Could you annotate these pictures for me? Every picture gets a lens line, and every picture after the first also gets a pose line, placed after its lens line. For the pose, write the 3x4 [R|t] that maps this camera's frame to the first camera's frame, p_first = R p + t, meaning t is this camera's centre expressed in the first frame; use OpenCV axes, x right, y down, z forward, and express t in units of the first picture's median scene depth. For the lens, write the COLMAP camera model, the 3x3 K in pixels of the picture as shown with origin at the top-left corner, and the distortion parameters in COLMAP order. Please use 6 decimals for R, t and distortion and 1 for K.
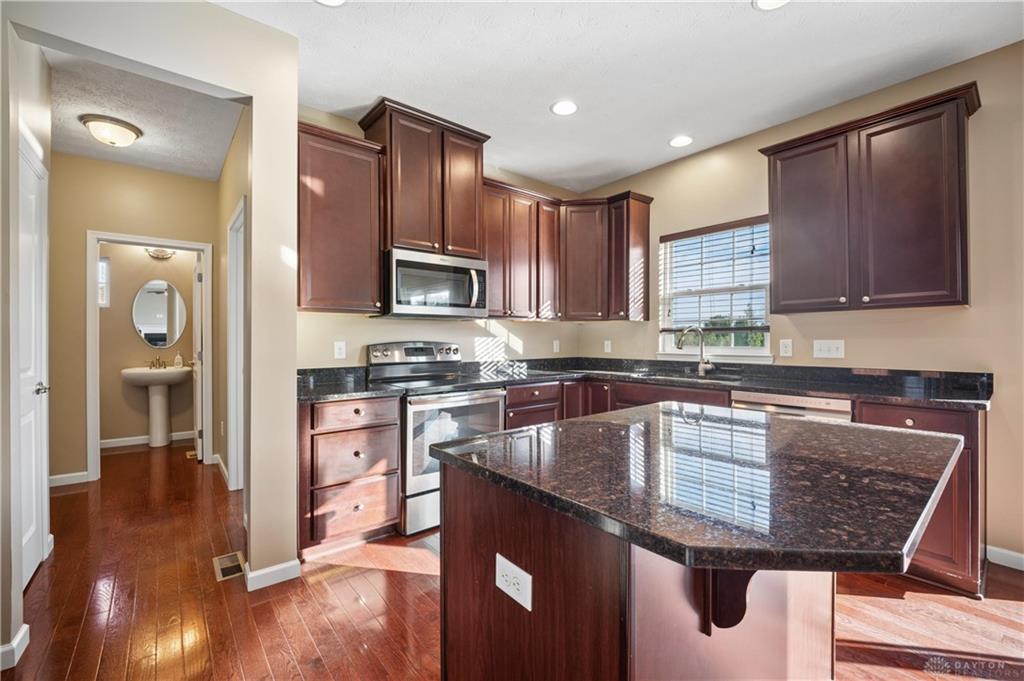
lens RADIAL K [[428.5, 0, 515.2], [0, 428.5, 340.2], [0, 0, 1]] dist [-0.001169, 0.000139]
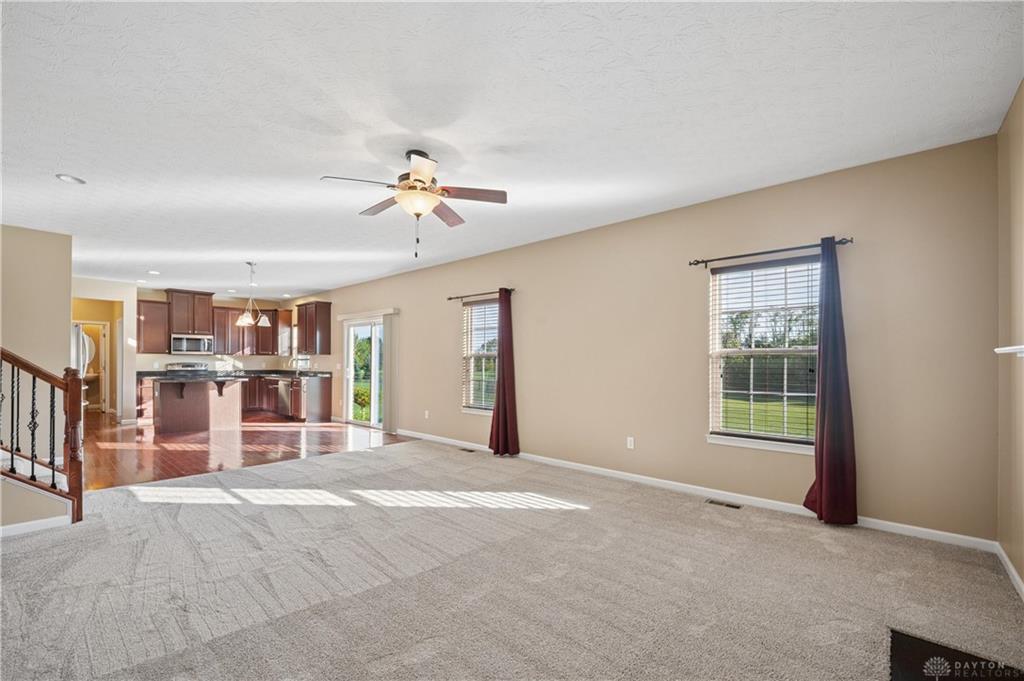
lens RADIAL K [[428.5, 0, 478.5], [0, 428.5, 362.9], [0, 0, 1]] dist [-0.001169, 0.000139]
pose [[0.994133, 0.007467, 0.107902, 1.522188], [-0.007668, 0.999970, 0.001455, -0.017179], [-0.107888, -0.002274, 0.994160, -2.248671]]
